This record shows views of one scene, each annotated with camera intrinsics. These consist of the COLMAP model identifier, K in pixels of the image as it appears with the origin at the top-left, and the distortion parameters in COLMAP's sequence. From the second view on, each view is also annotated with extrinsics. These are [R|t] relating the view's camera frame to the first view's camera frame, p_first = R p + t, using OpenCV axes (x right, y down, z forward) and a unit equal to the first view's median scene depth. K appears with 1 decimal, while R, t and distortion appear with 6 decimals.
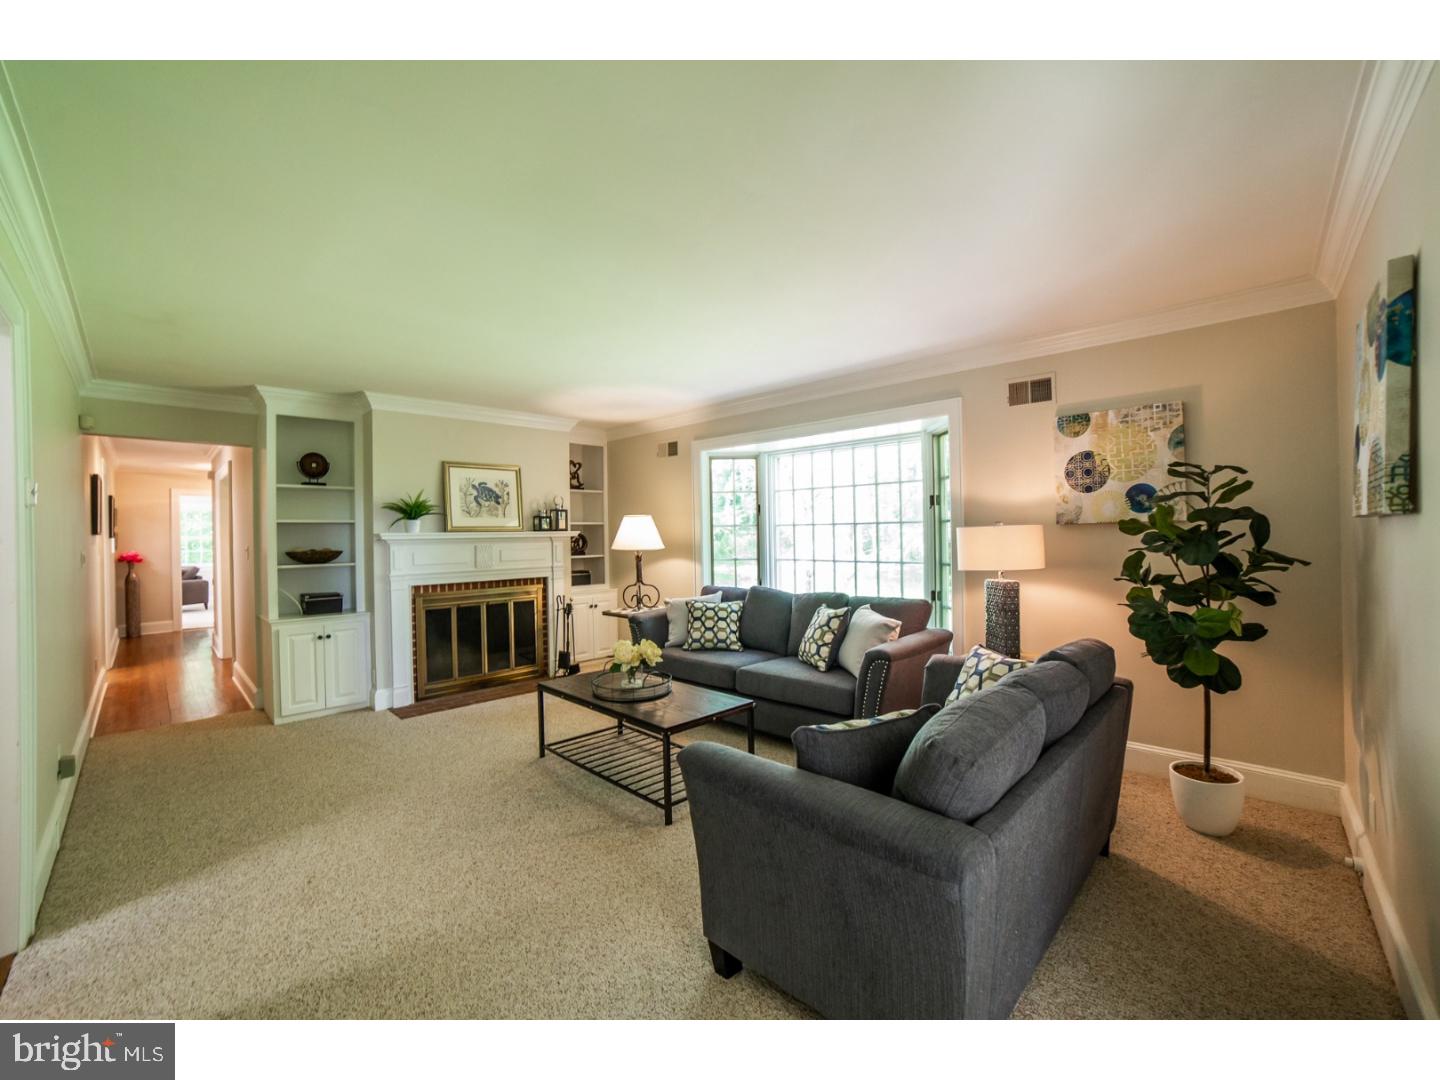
lens RADIAL K [[598.0, 0, 720.0], [0, 598.0, 540.0], [0, 0, 1]] dist [0.000036, 0.000222]
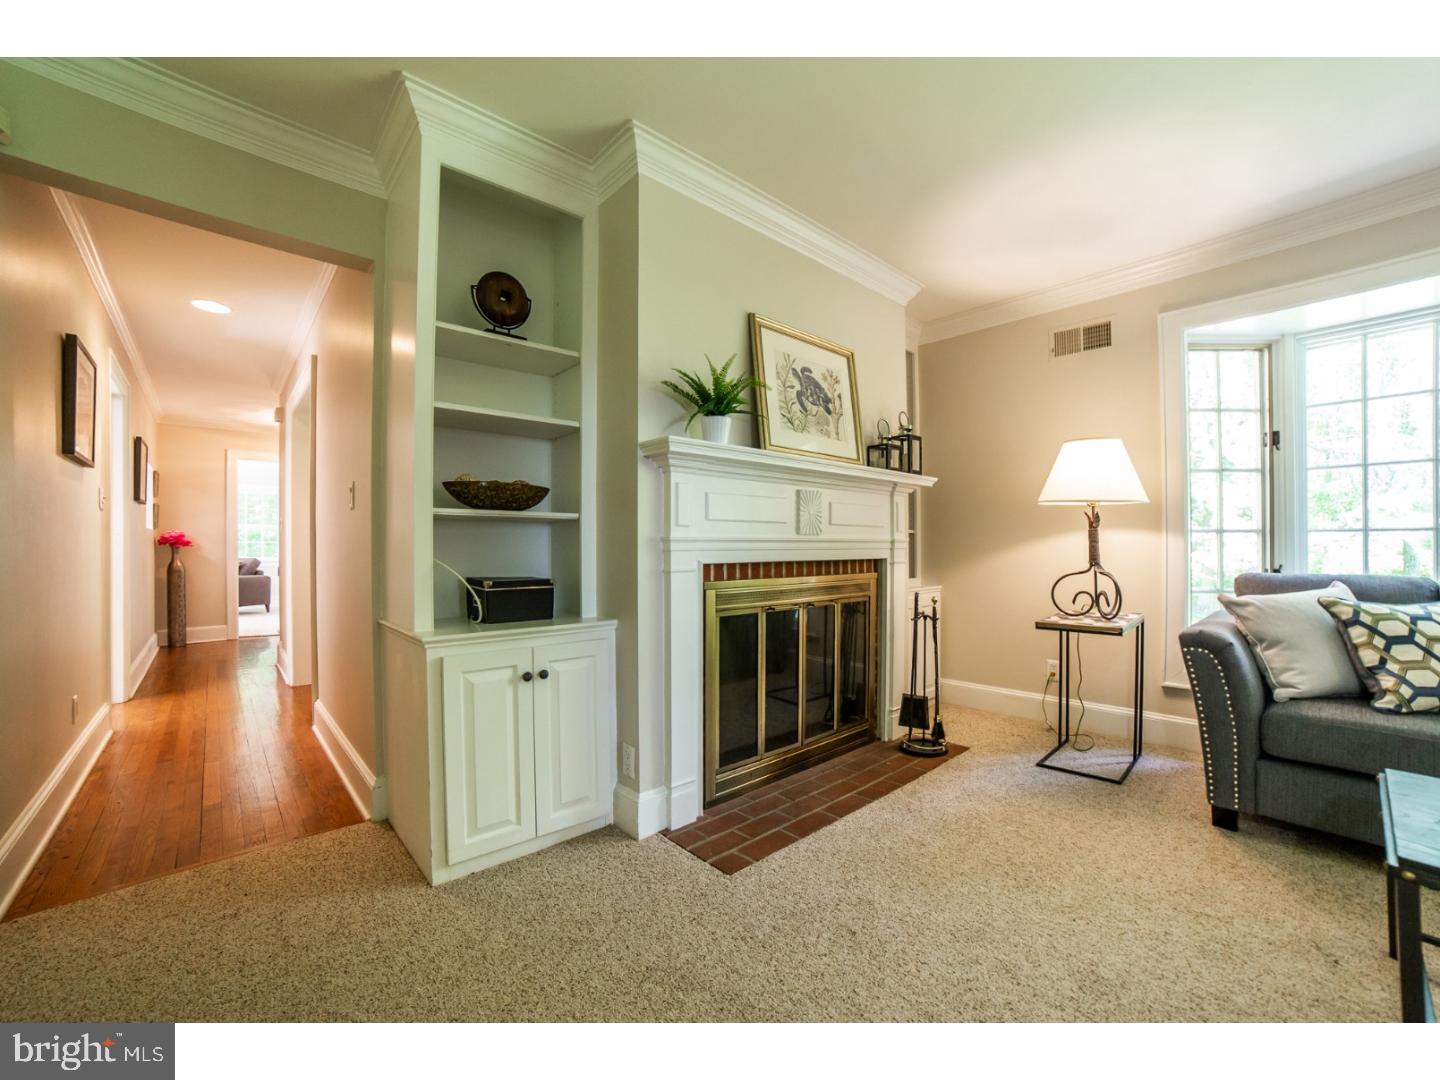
lens RADIAL K [[584.1, 0, 756.8], [0, 584.1, 550.1], [0, 0, 1]] dist [-0.036812, 0.000047]
pose [[0.999924, 0.012244, 0.001550, -0.438611], [-0.012235, 0.999909, -0.005643, 0.062864], [-0.001618, 0.005624, 0.999983, 0.504954]]
